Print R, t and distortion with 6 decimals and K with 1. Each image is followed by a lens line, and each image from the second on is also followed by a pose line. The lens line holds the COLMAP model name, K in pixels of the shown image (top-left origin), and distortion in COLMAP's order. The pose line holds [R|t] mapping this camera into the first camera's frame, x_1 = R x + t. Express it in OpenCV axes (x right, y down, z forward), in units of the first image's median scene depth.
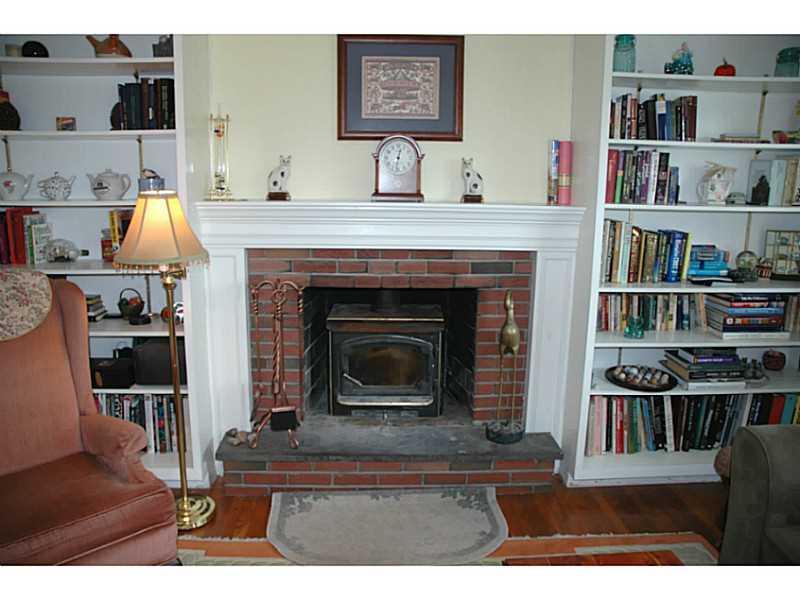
lens RADIAL K [[601.6, 0, 405.8], [0, 601.6, 308.3], [0, 0, 1]] dist [-0.076204, 0.035322]
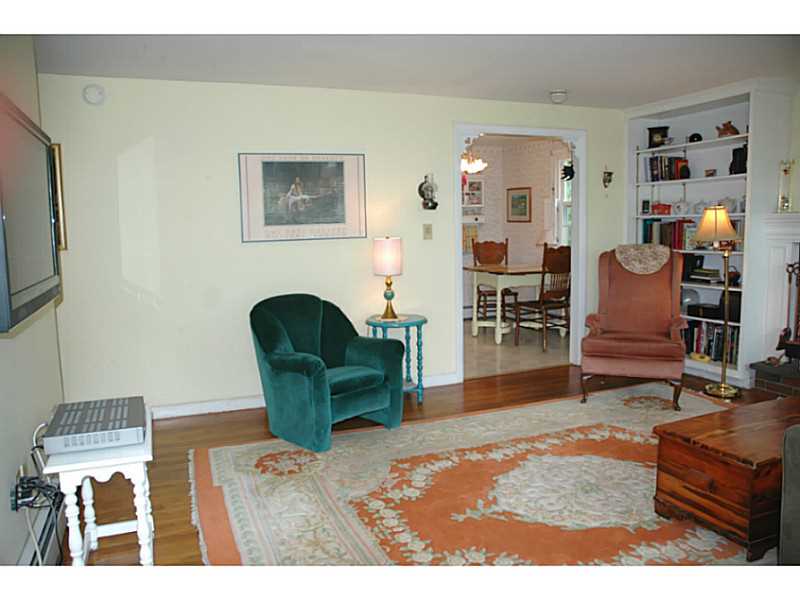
lens RADIAL K [[610.8, 0, 398.9], [0, 610.8, 300.6], [0, 0, 1]] dist [-0.096038, 0.014177]
pose [[0.327954, 0.090760, -0.940324, 0.846675], [-0.151995, 0.987476, 0.042300, 0.141682], [0.932386, 0.129052, 0.337642, -0.464653]]
